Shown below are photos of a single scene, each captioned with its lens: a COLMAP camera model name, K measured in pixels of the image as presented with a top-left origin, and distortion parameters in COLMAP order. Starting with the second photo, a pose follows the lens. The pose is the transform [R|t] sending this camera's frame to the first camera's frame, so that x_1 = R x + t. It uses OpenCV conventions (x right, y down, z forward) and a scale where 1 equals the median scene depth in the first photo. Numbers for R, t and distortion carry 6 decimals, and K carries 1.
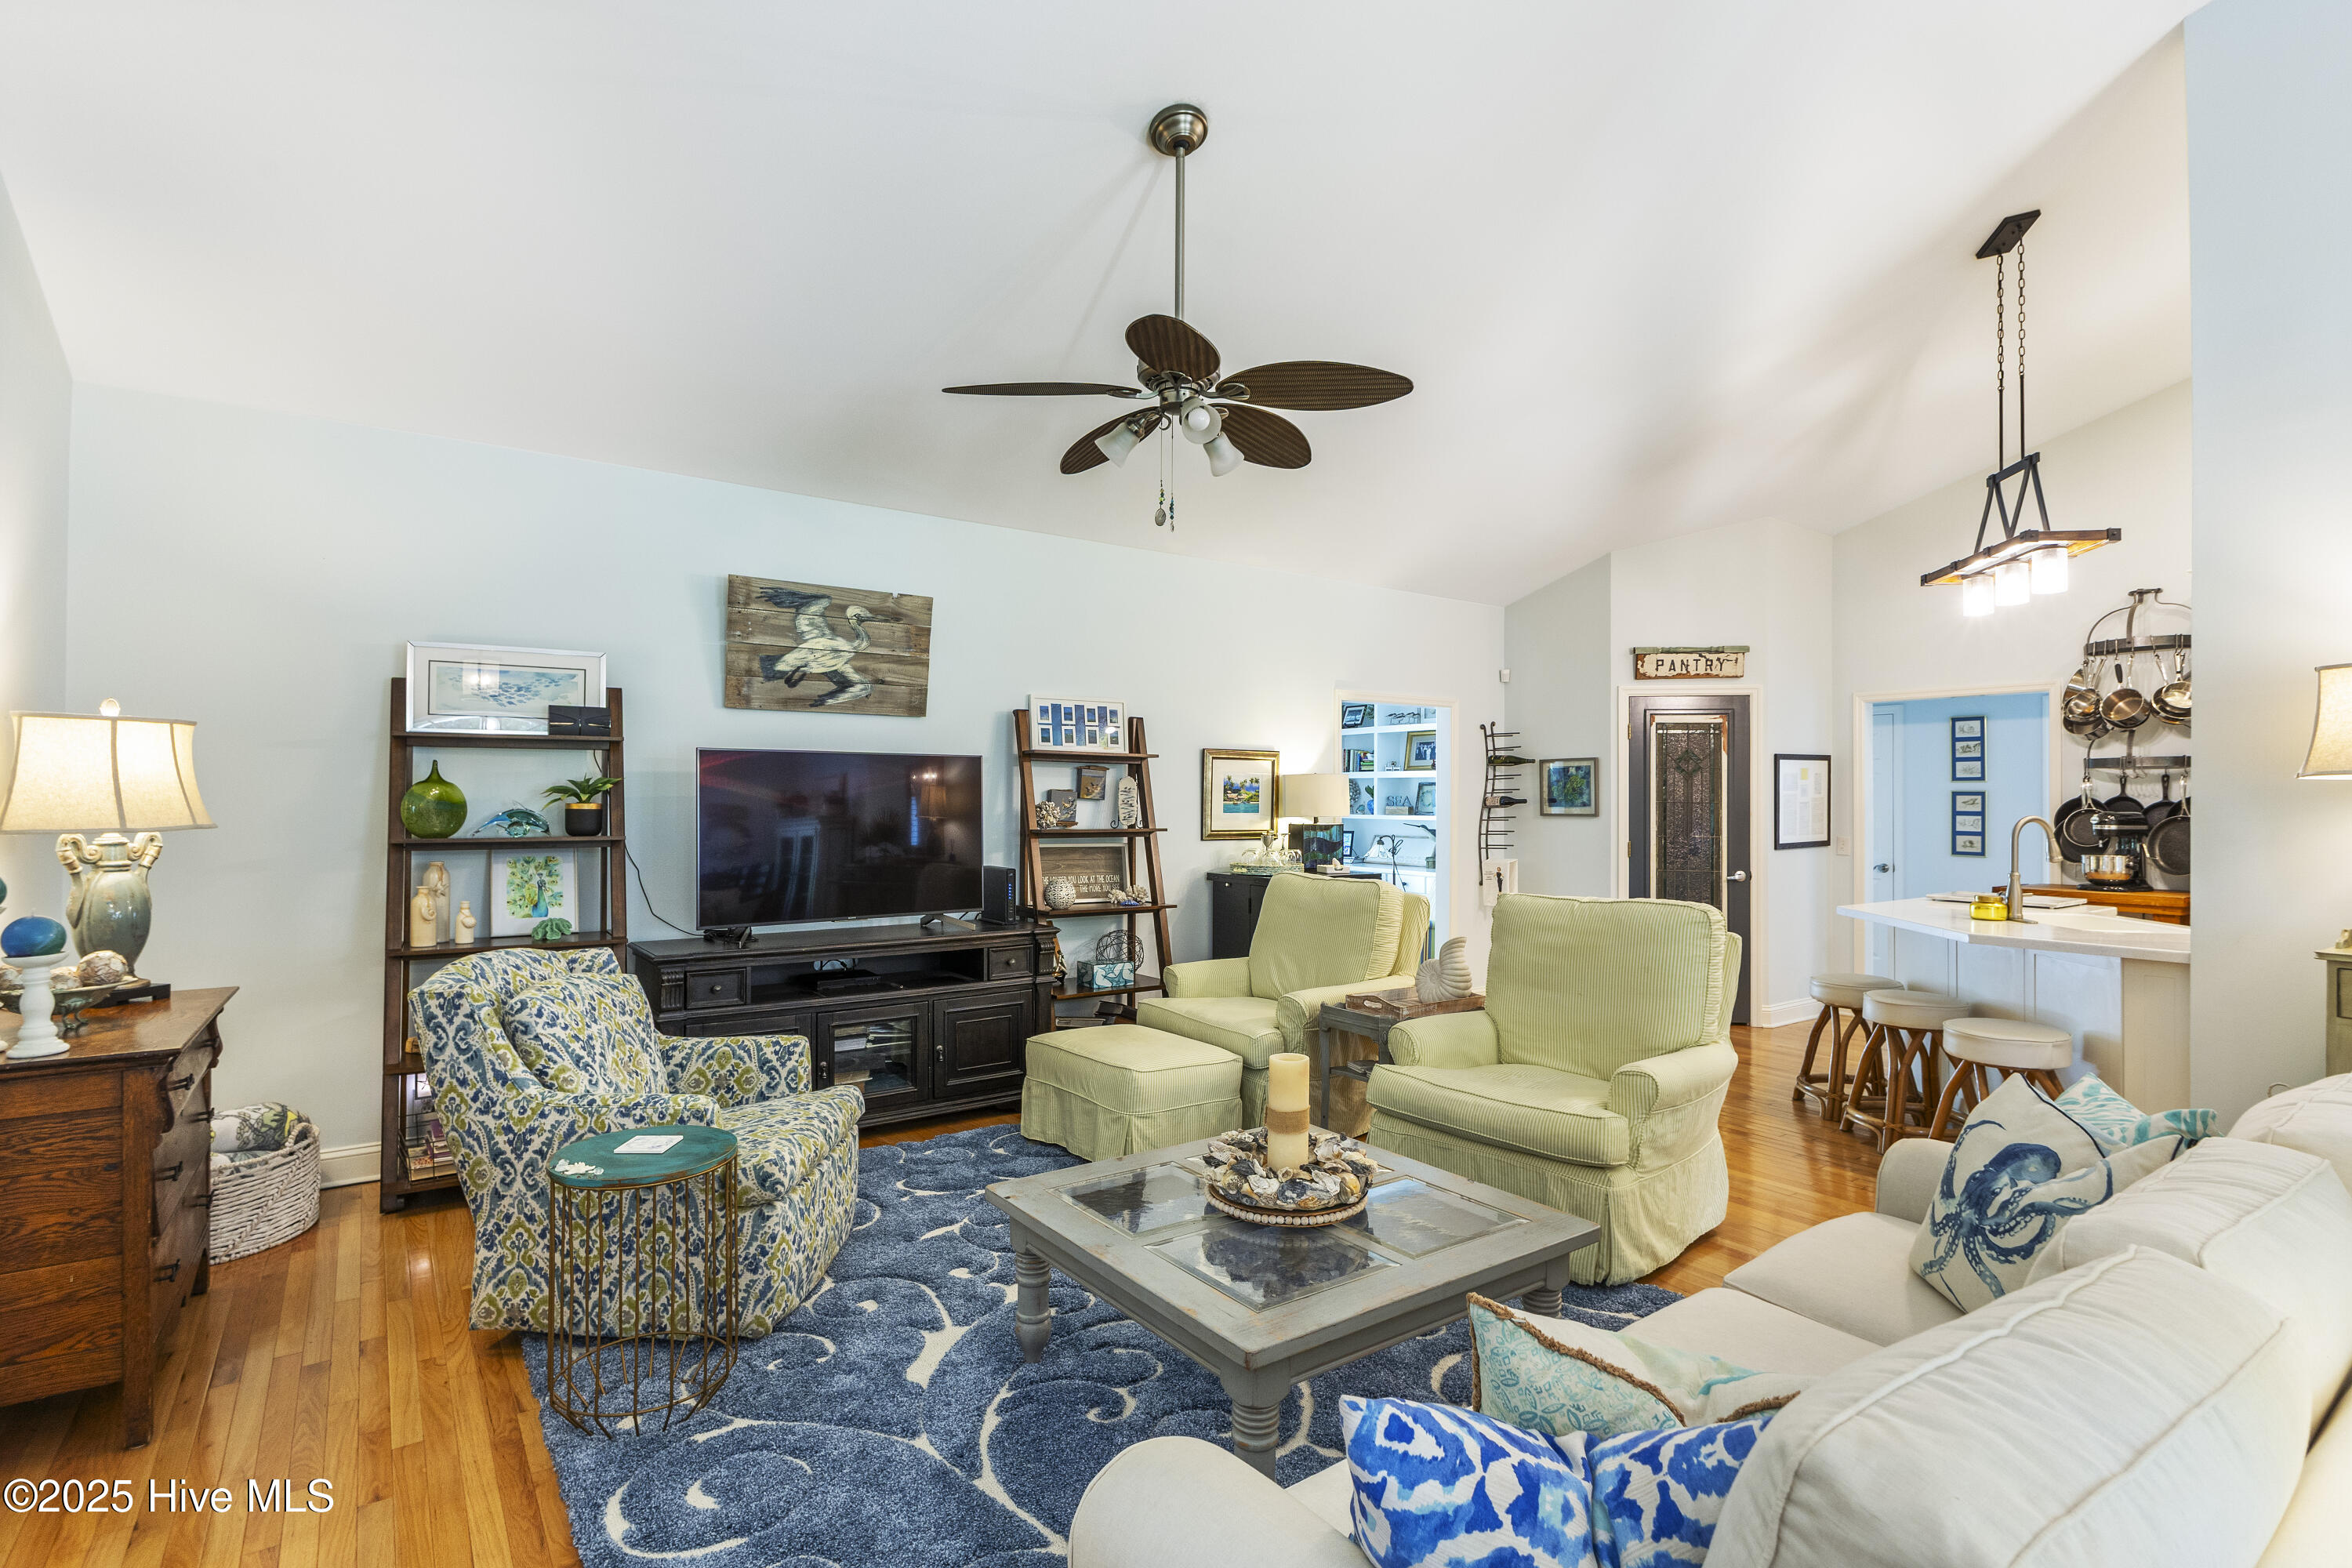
lens RADIAL K [[1129.7, 0, 1184.9], [0, 1129.7, 762.3], [0, 0, 1]] dist [0.004561, 0.001235]
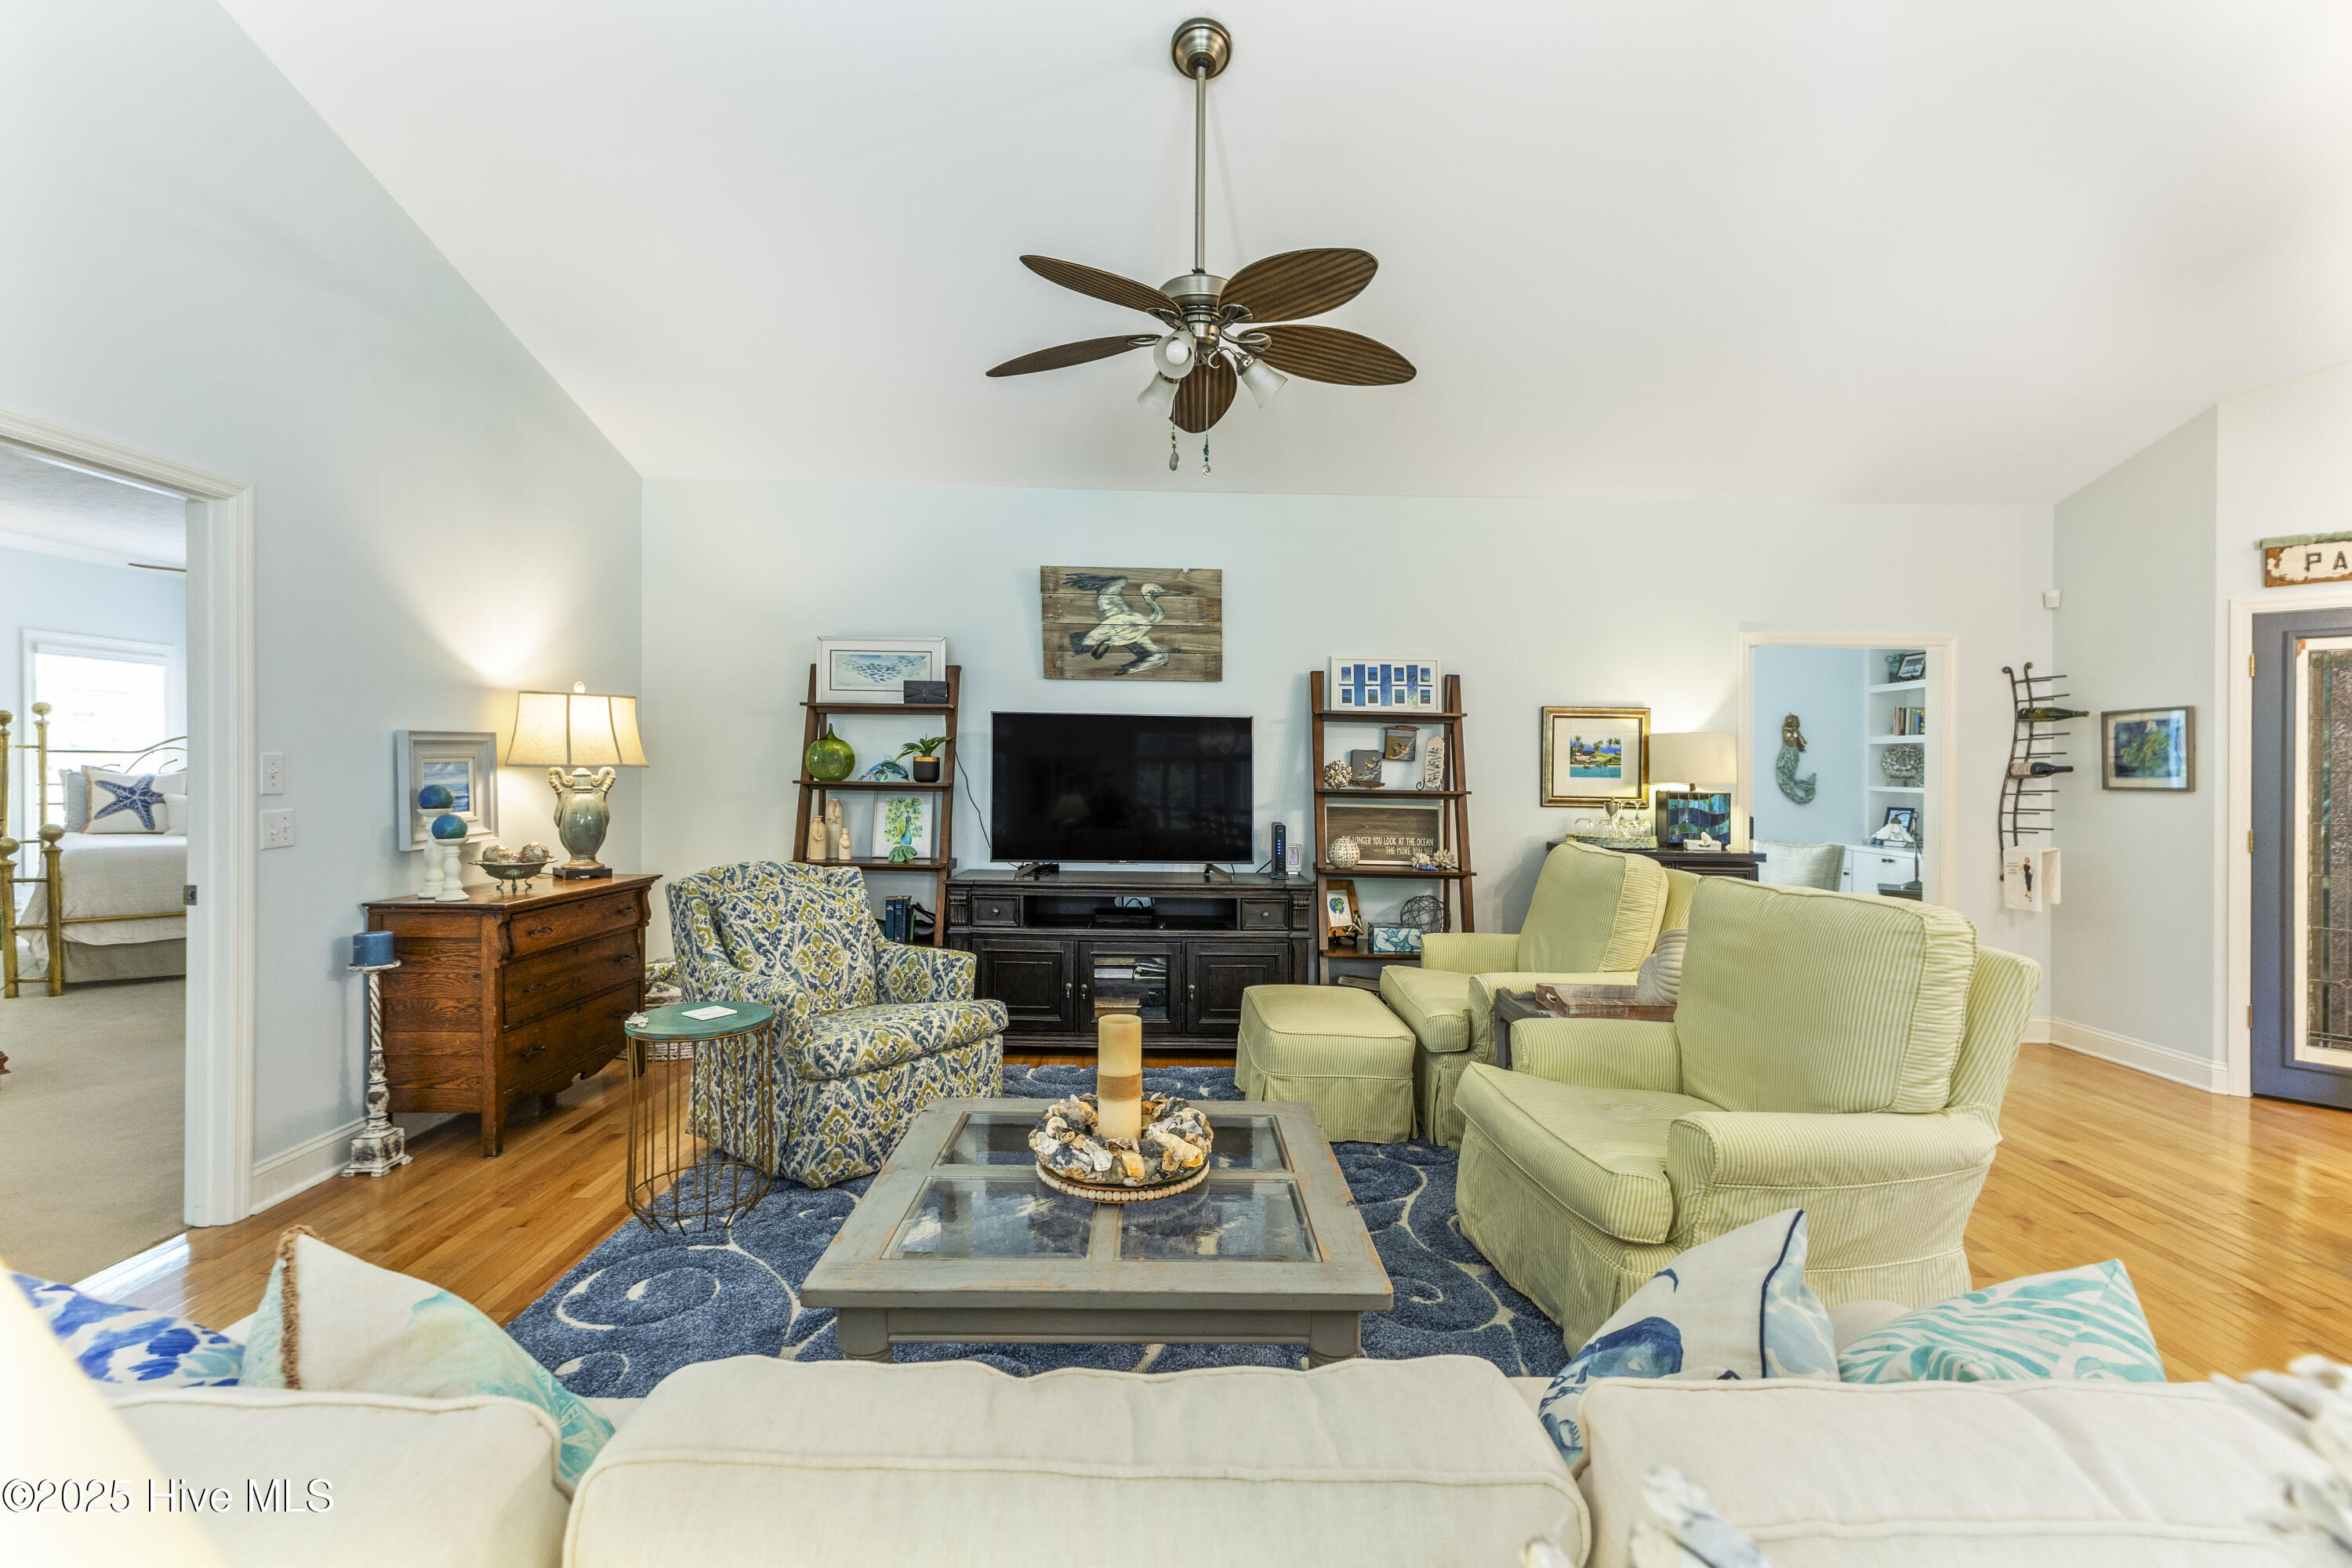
lens RADIAL K [[1055.2, 0, 1174.4], [0, 1055.2, 755.2], [0, 0, 1]] dist [0.017009, -0.004529]
pose [[0.821527, 0.001969, -0.570167, 0.328318], [0.008200, 0.999850, 0.015268, 0.015586], [0.570111, -0.017218, 0.821387, 0.161749]]
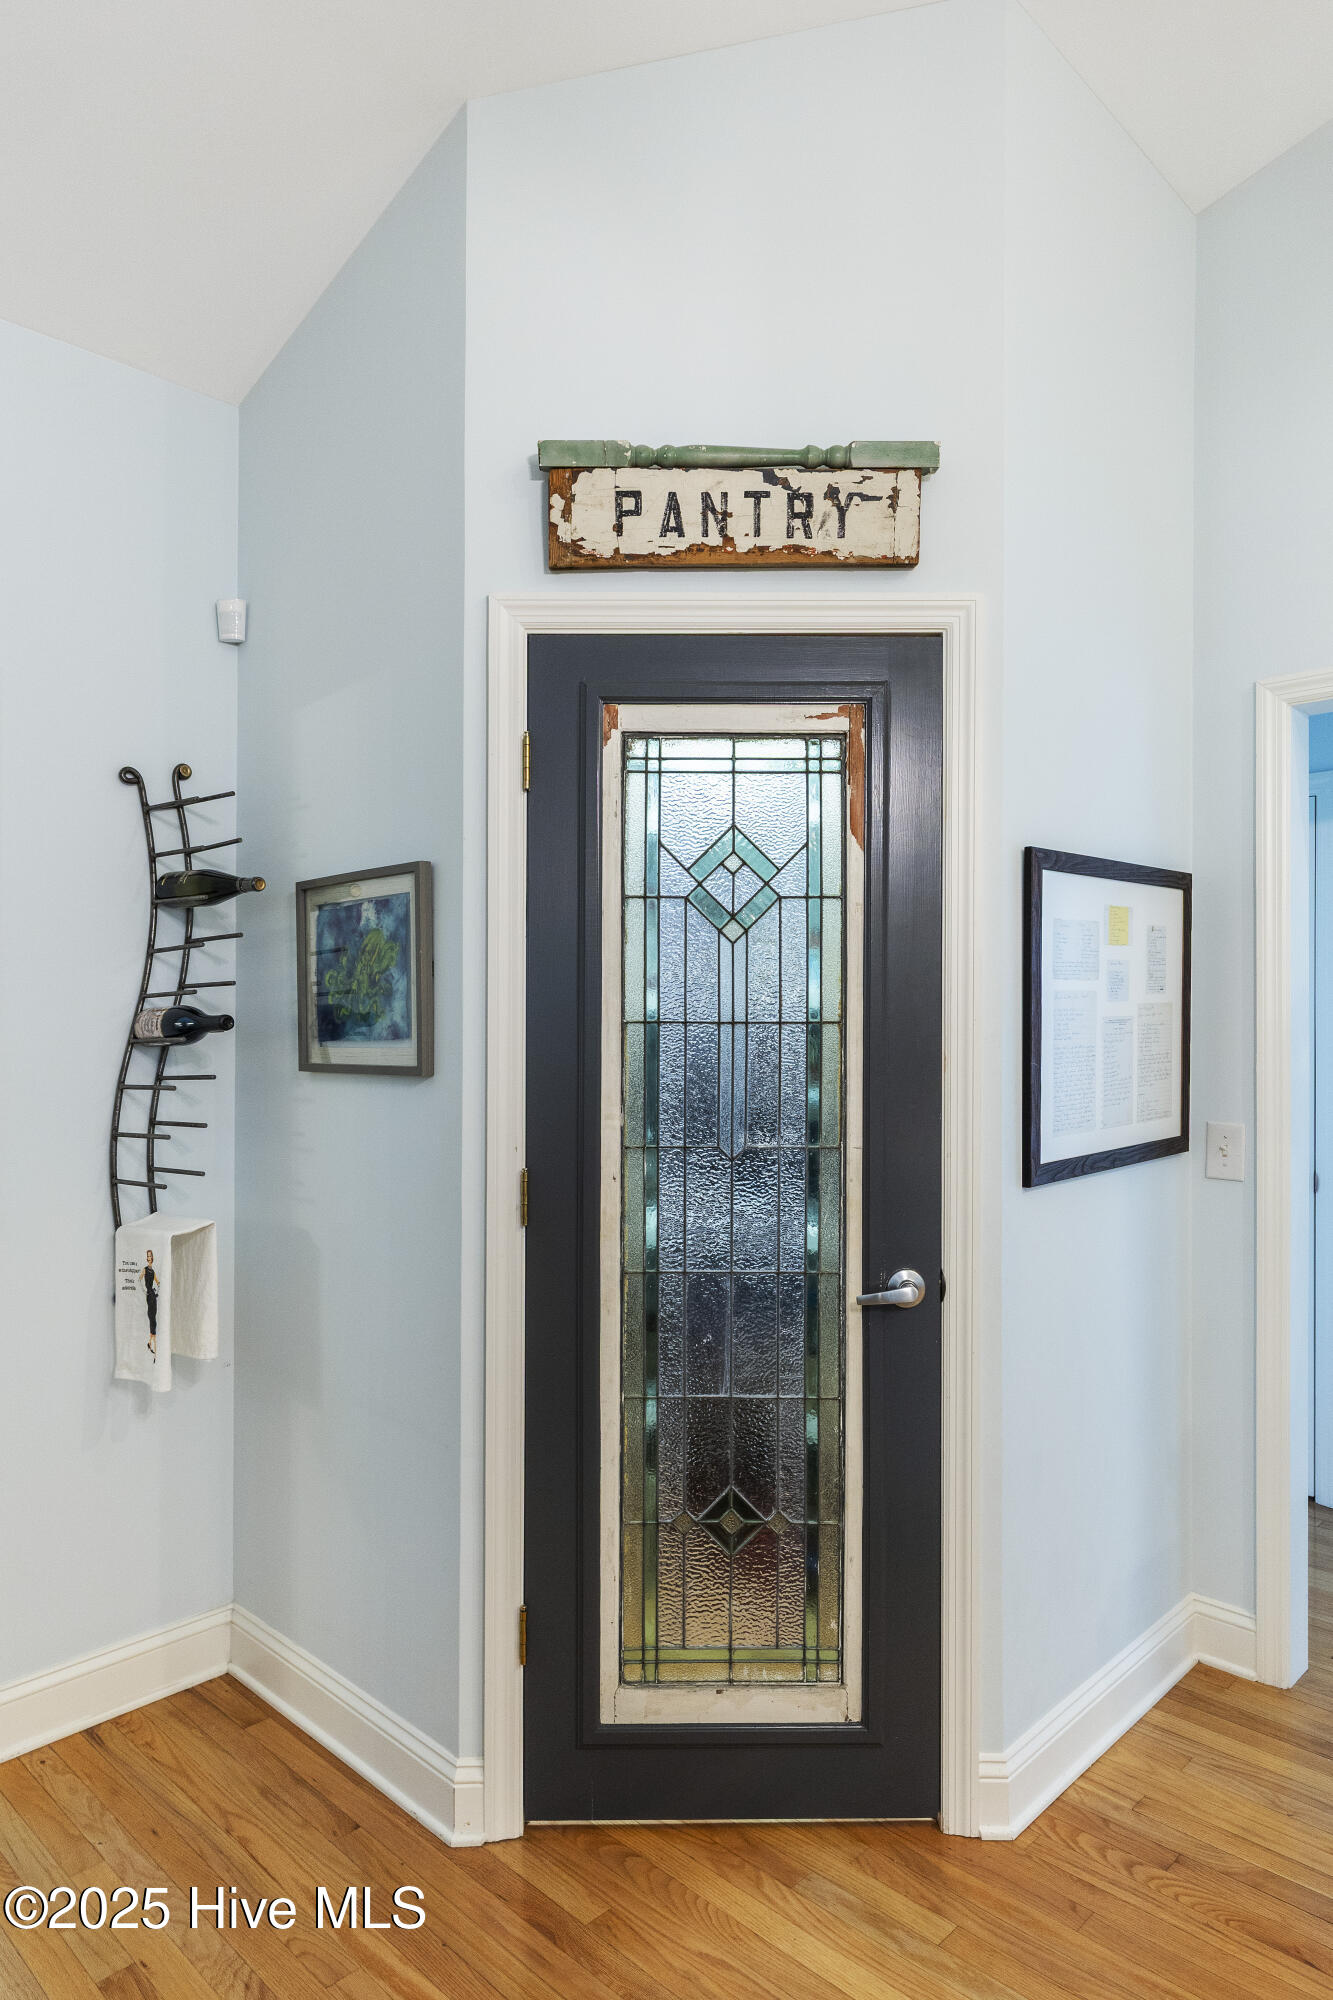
lens RADIAL K [[1251.0, 0, 678.8], [0, 1251.0, 985.8], [0, 0, 1]] dist [0.003653, 0.002176]
pose [[0.982661, -0.002382, 0.185396, 0.533577], [0.000084, 0.999923, 0.012406, 0.031983], [-0.185411, -0.012176, 0.982586, 0.999304]]
